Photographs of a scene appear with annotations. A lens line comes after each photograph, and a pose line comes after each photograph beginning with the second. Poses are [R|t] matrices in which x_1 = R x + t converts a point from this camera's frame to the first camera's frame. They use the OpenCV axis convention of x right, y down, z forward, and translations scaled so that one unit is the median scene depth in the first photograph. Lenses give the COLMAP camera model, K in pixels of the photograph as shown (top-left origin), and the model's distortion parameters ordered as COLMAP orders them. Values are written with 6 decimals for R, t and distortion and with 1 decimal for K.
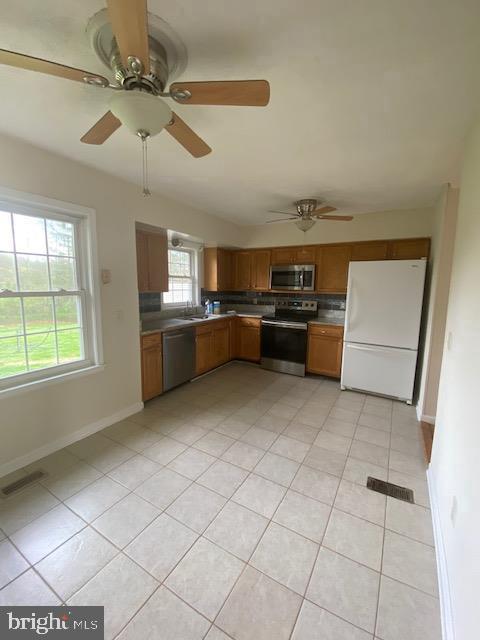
lens RADIAL K [[272.3, 0, 240.8], [0, 272.3, 319.7], [0, 0, 1]] dist [0.005000, -0.000126]
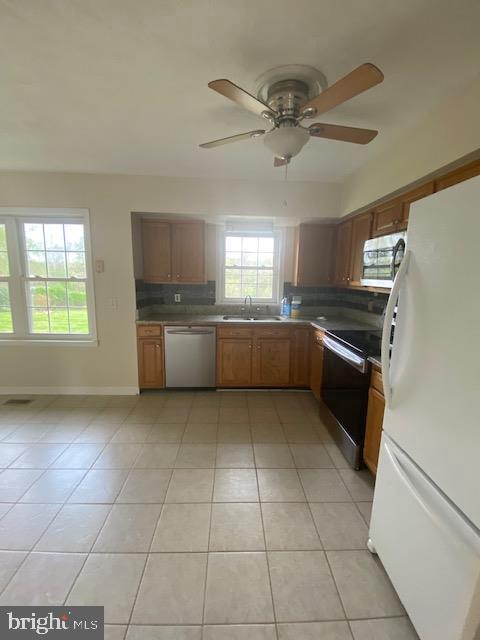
lens RADIAL K [[272.3, 0, 238.8], [0, 272.3, 320.3], [0, 0, 1]] dist [0.005000, -0.000126]
pose [[0.532842, 0.140382, -0.834489, 0.669931], [-0.126907, 0.988247, 0.085215, -0.089597], [0.836644, 0.060496, 0.544396, 0.737476]]
